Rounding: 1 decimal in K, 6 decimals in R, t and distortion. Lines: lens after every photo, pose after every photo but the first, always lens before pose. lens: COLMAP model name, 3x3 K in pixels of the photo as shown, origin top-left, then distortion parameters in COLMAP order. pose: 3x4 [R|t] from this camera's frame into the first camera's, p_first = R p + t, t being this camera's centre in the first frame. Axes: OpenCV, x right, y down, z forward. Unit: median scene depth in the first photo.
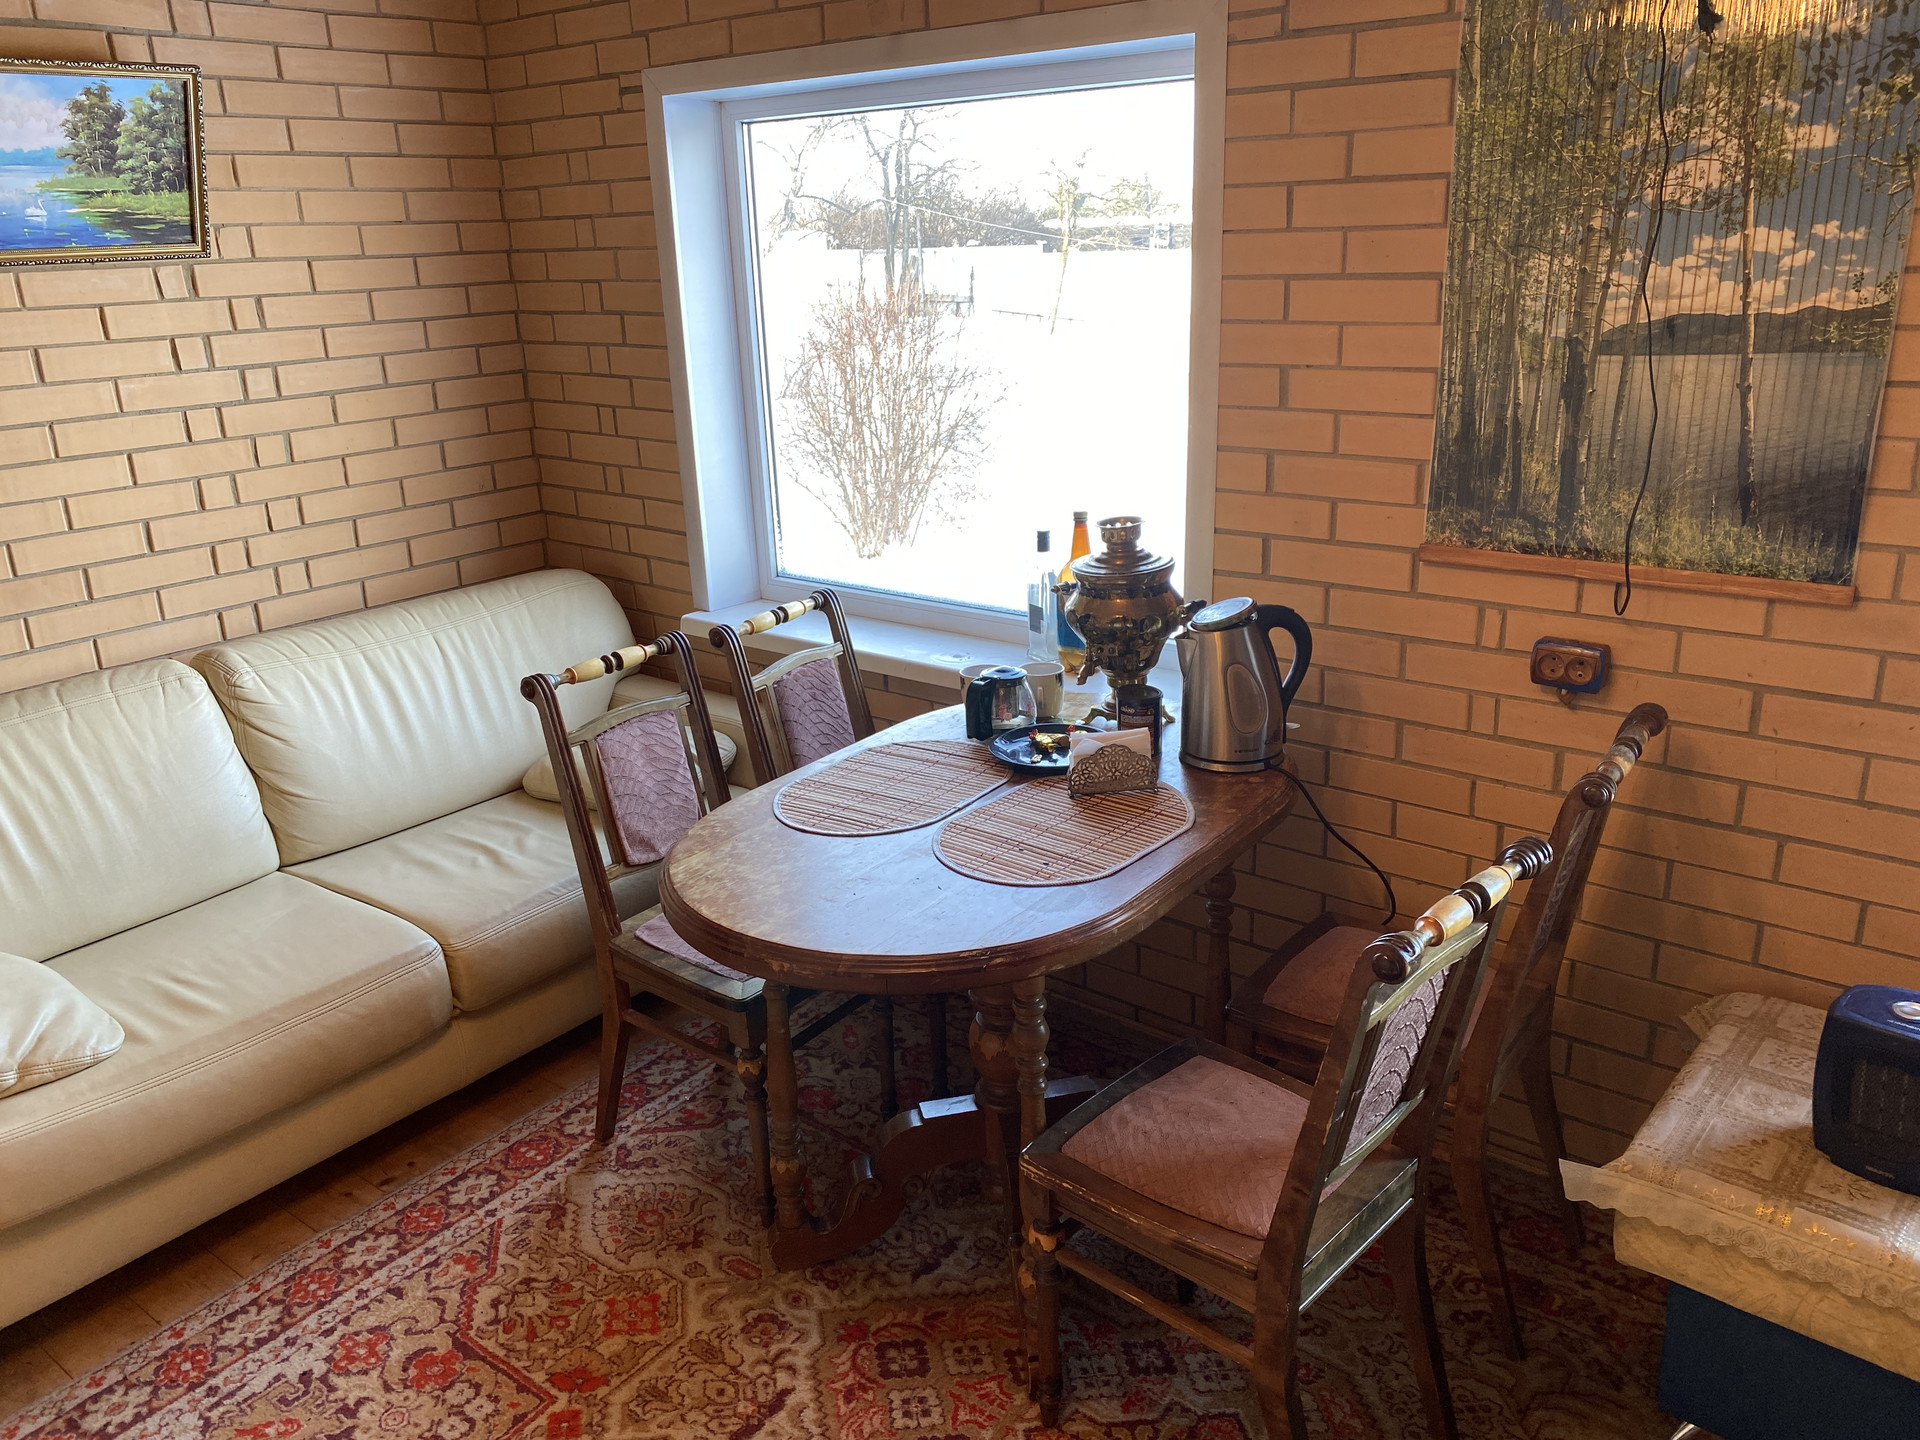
lens RADIAL K [[1452.2, 0, 963.7], [0, 1452.2, 719.8], [0, 0, 1]] dist [0.024446, -0.027186]
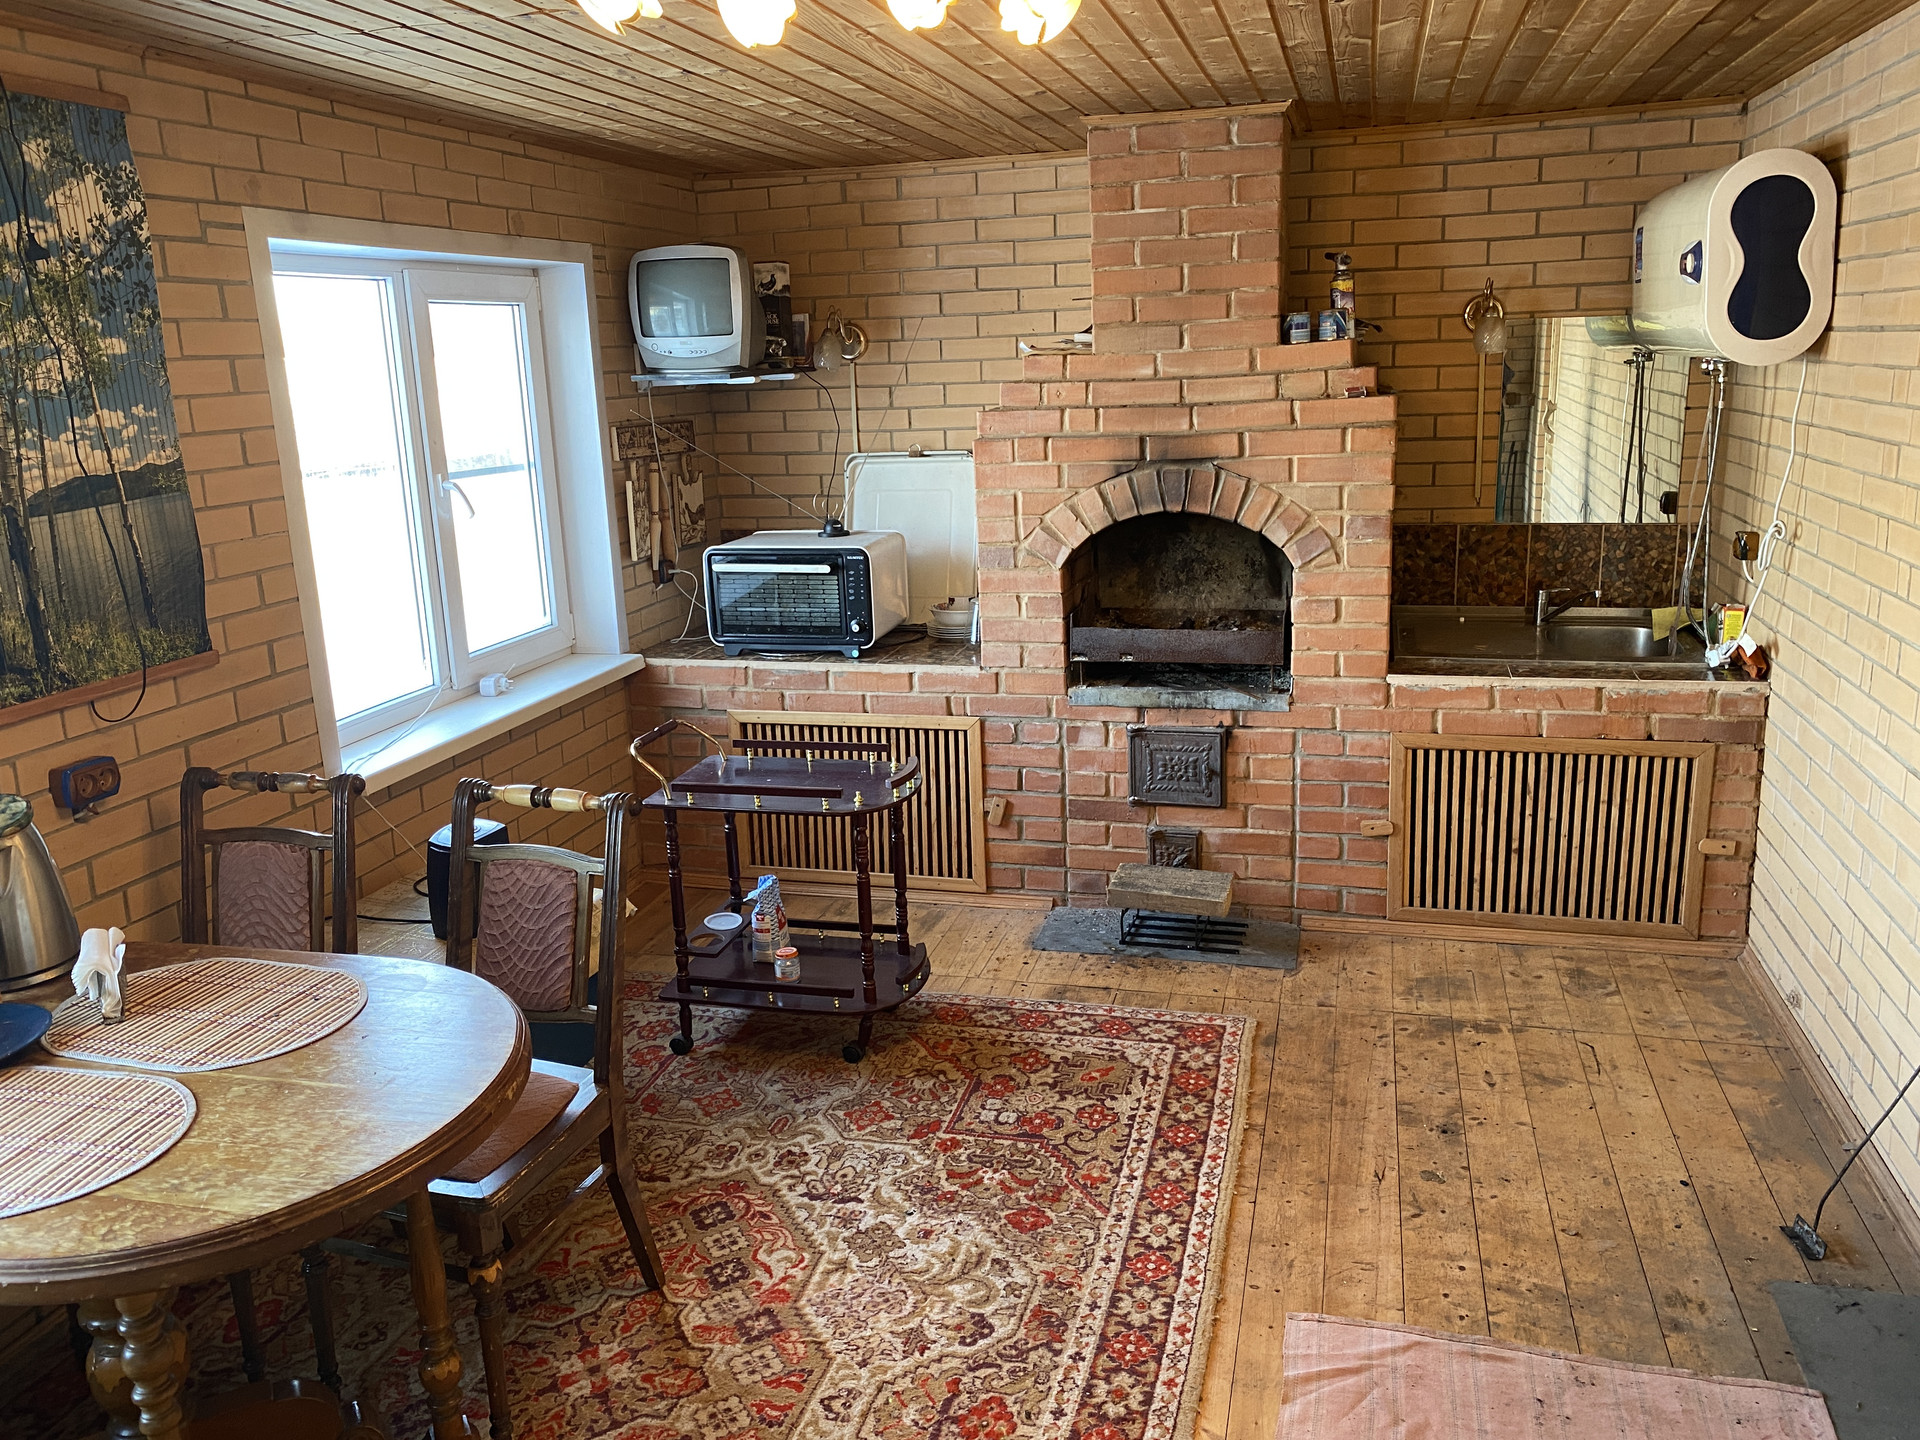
lens RADIAL K [[1452.2, 0, 960.7], [0, 1452.2, 714.1], [0, 0, 1]] dist [0.024446, -0.027186]
pose [[-0.405669, -0.177155, 0.896688, -1.007498], [0.334000, 0.884461, 0.325843, -0.261178], [-0.850810, 0.431678, -0.299628, 0.843339]]
